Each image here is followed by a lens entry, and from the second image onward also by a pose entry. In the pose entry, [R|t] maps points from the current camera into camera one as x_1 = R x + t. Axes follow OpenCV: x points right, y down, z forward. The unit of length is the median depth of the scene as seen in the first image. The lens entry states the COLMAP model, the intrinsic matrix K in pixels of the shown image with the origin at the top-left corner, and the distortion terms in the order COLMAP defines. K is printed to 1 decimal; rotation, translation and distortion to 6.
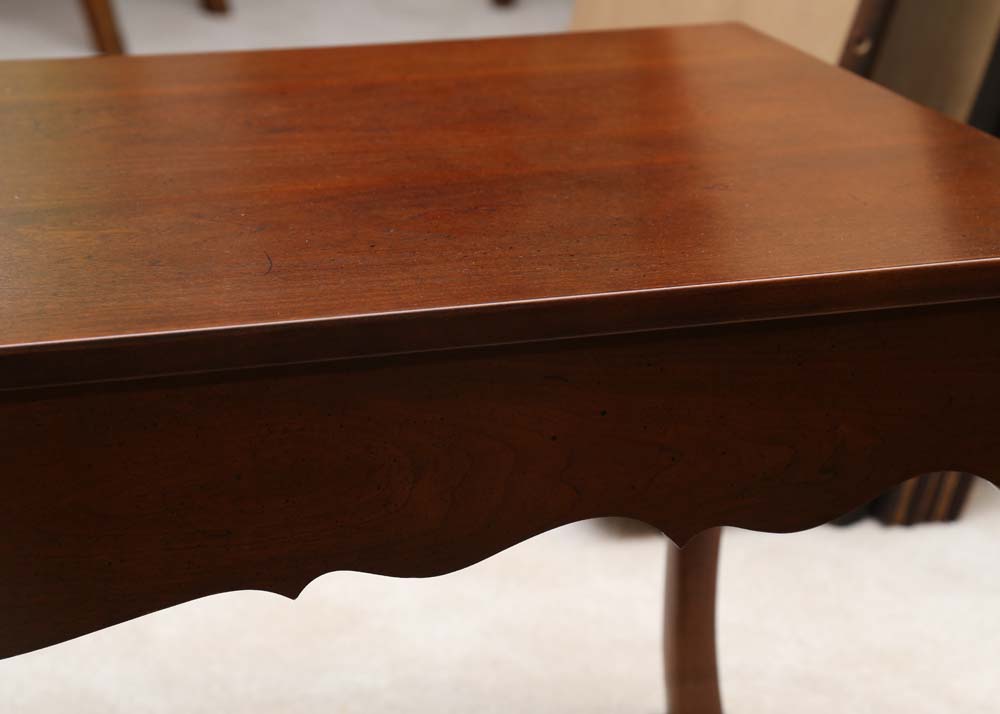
lens RADIAL K [[2976.3, 0, 500.0], [0, 2976.3, 357.0], [0, 0, 1]] dist [0.528492, 0.913916]
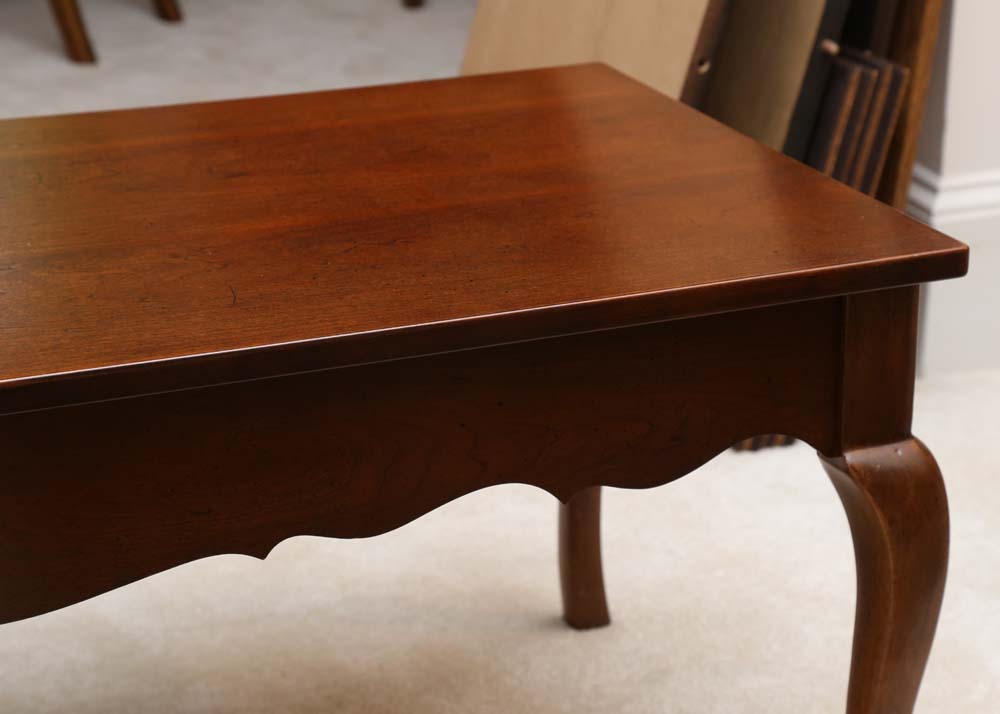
lens RADIAL K [[2574.4, 0, 500.0], [0, 2574.4, 357.0], [0, 0, 1]] dist [0.423802, -0.359335]
pose [[0.998908, -0.037116, 0.028384, 0.003734], [0.036167, 0.998792, 0.033255, -0.036669], [-0.029584, -0.032192, 0.999044, -0.099635]]
